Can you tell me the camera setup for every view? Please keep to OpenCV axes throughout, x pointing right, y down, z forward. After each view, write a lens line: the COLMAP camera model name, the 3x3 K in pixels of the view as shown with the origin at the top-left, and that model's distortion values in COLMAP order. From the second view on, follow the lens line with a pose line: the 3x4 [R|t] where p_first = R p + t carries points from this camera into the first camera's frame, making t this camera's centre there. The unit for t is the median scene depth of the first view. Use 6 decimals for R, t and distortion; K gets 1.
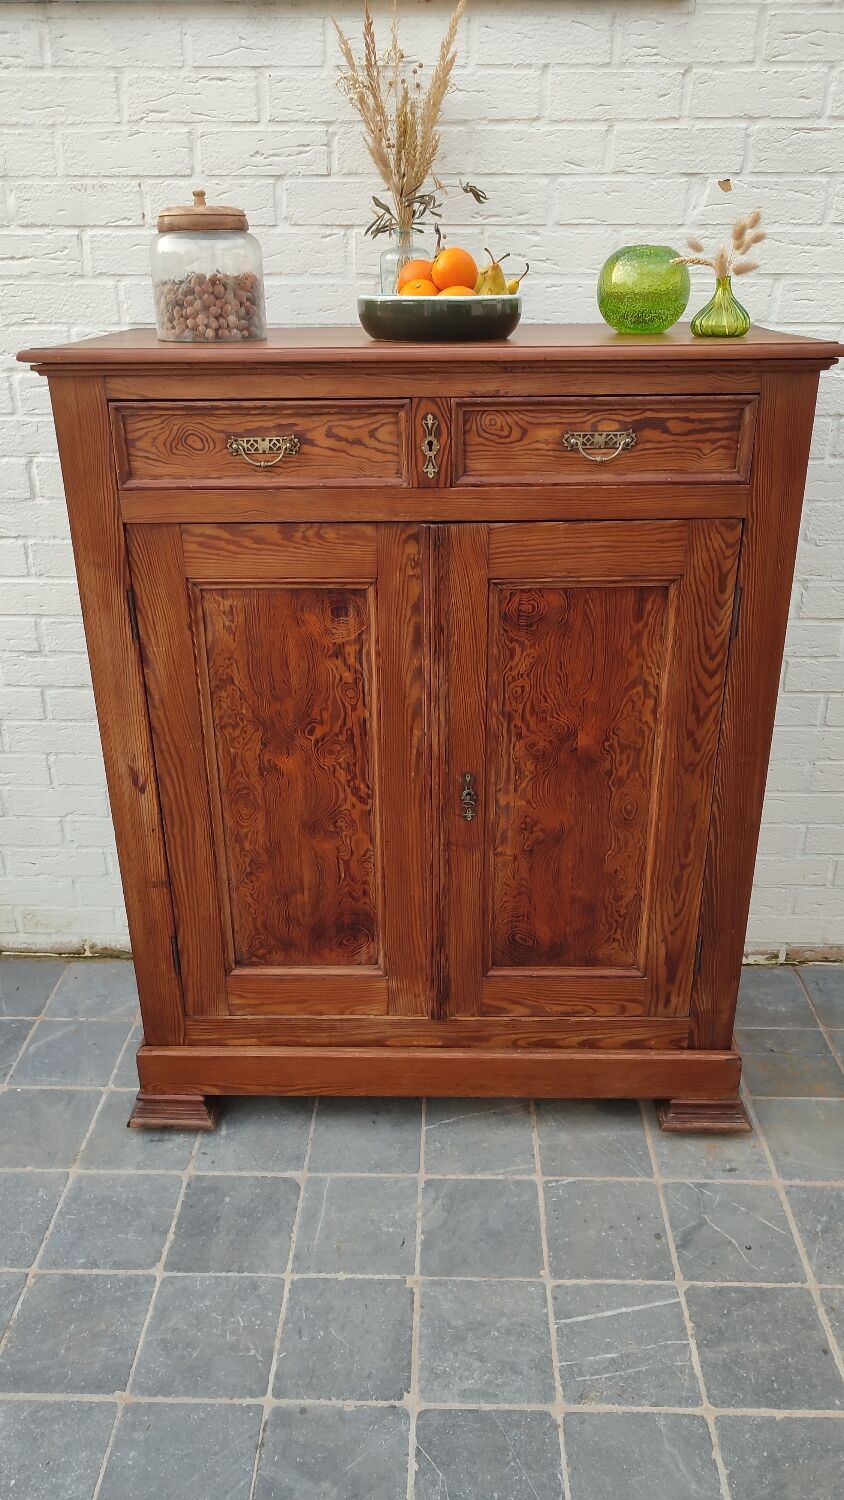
lens RADIAL K [[1072.6, 0, 427.2], [0, 1072.6, 742.4], [0, 0, 1]] dist [0.027227, -0.034264]
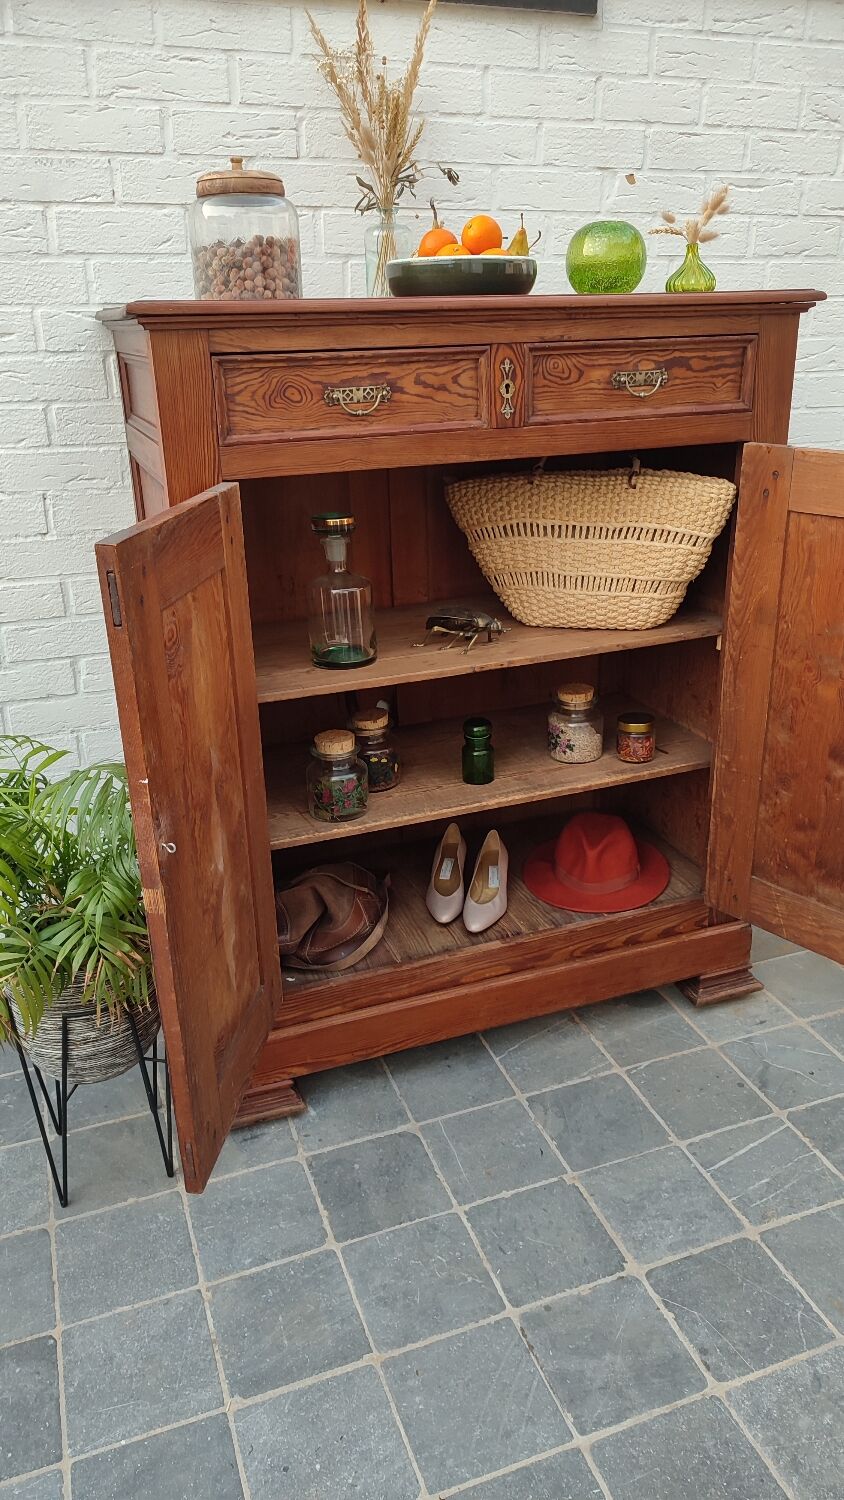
lens RADIAL K [[1070.1, 0, 425.5], [0, 1070.1, 742.5], [0, 0, 1]] dist [0.025437, -0.029749]
pose [[0.930165, -0.146021, 0.336854, -0.436320], [0.162868, 0.986399, -0.022144, 0.079041], [-0.329039, 0.075460, 0.941297, 0.024854]]
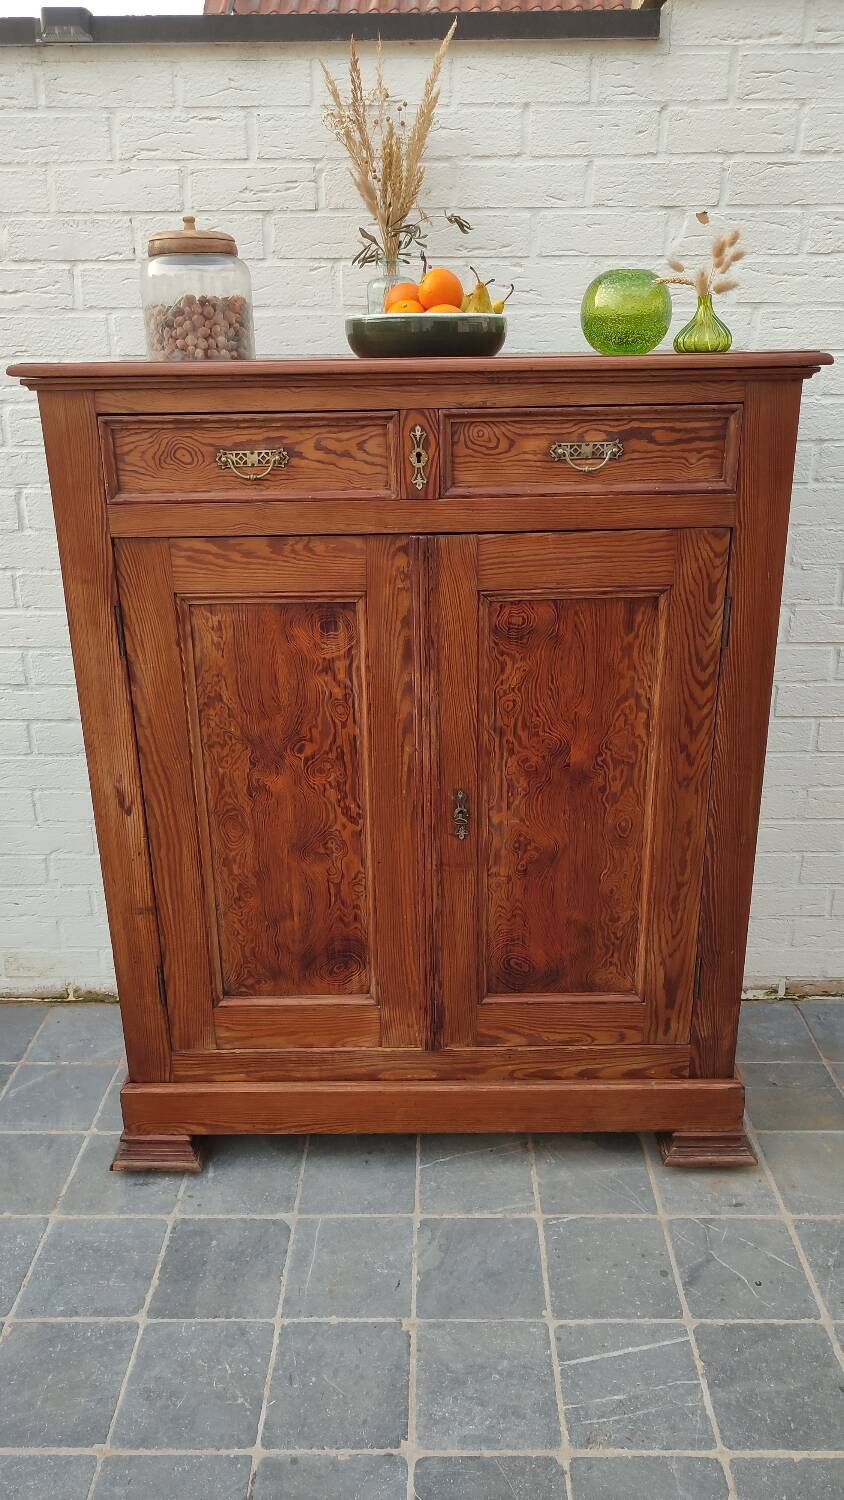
lens RADIAL K [[1072.6, 0, 427.2], [0, 1072.6, 742.4], [0, 0, 1]] dist [0.027227, -0.034264]
pose [[0.999886, -0.010125, 0.011234, -0.002763], [0.010864, 0.997646, -0.067712, 0.051422], [-0.010522, 0.067827, 0.997642, 0.013607]]
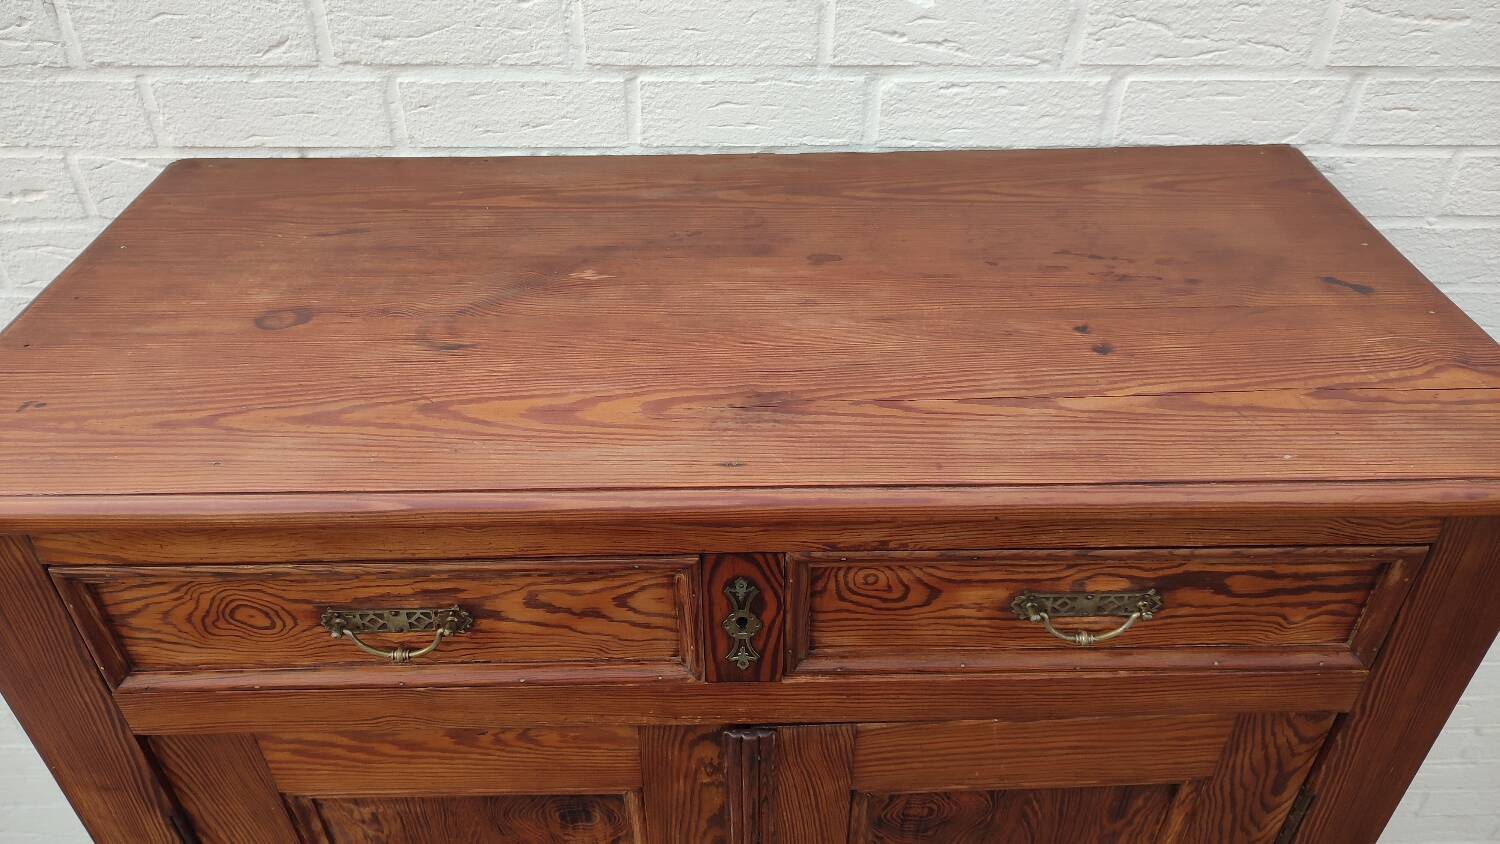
lens RADIAL K [[1079.9, 0, 757.4], [0, 1079.9, 418.3], [0, 0, 1]] dist [0.019958, -0.028381]
pose [[0.999138, -0.018416, 0.037210, -0.005864], [0.009991, 0.976552, 0.215050, -0.417157], [-0.040298, -0.214493, 0.975894, 0.478584]]
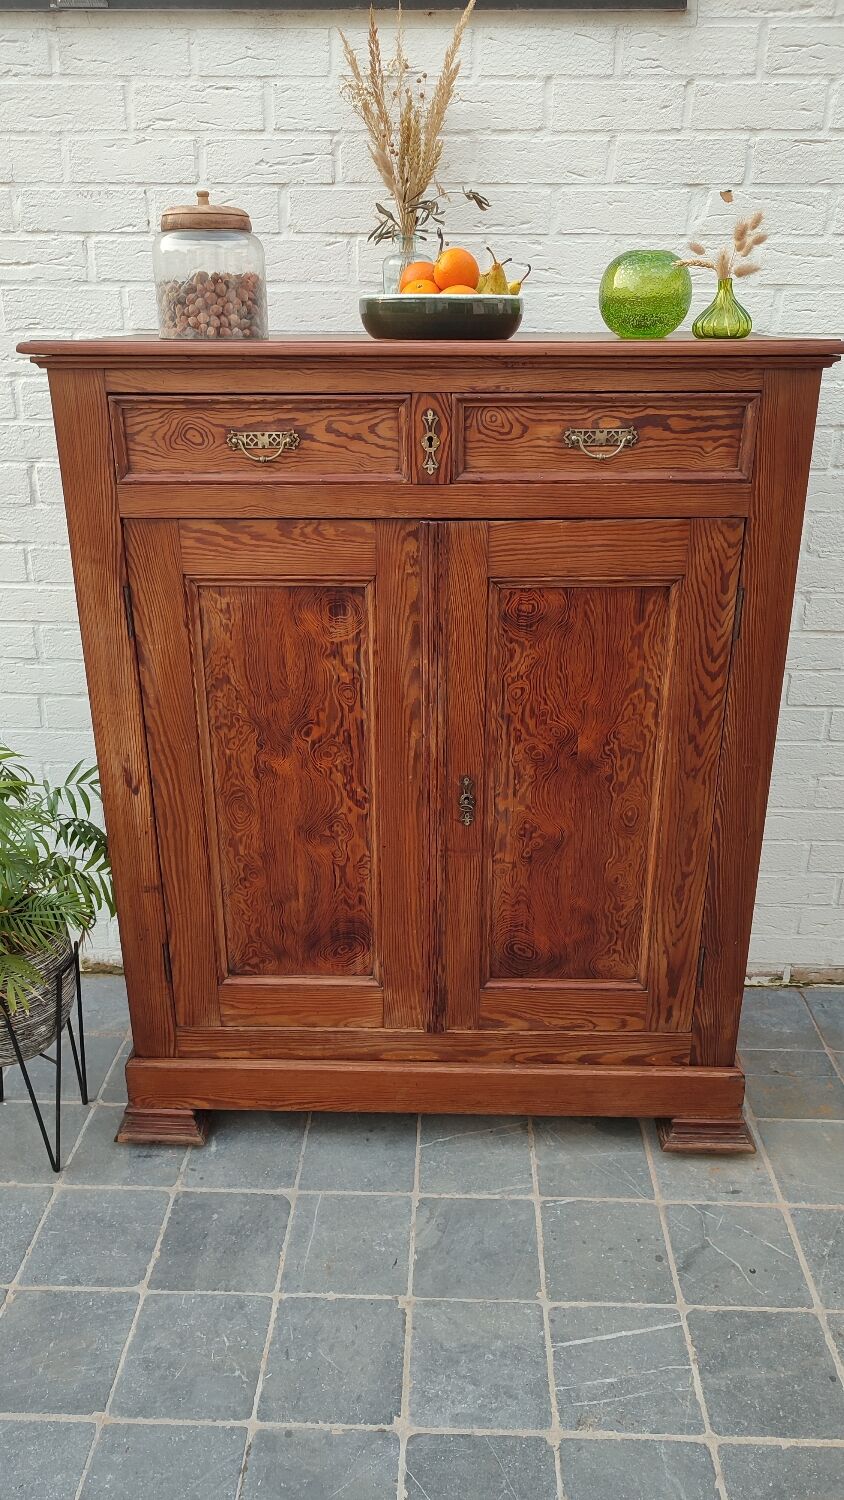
lens RADIAL K [[1072.6, 0, 427.2], [0, 1072.6, 742.4], [0, 0, 1]] dist [0.027227, -0.034264]
pose [[0.999954, 0.009078, -0.003238, 0.005053], [-0.009196, 0.999221, -0.038365, 0.035566], [0.002887, 0.038393, 0.999259, 0.014959]]
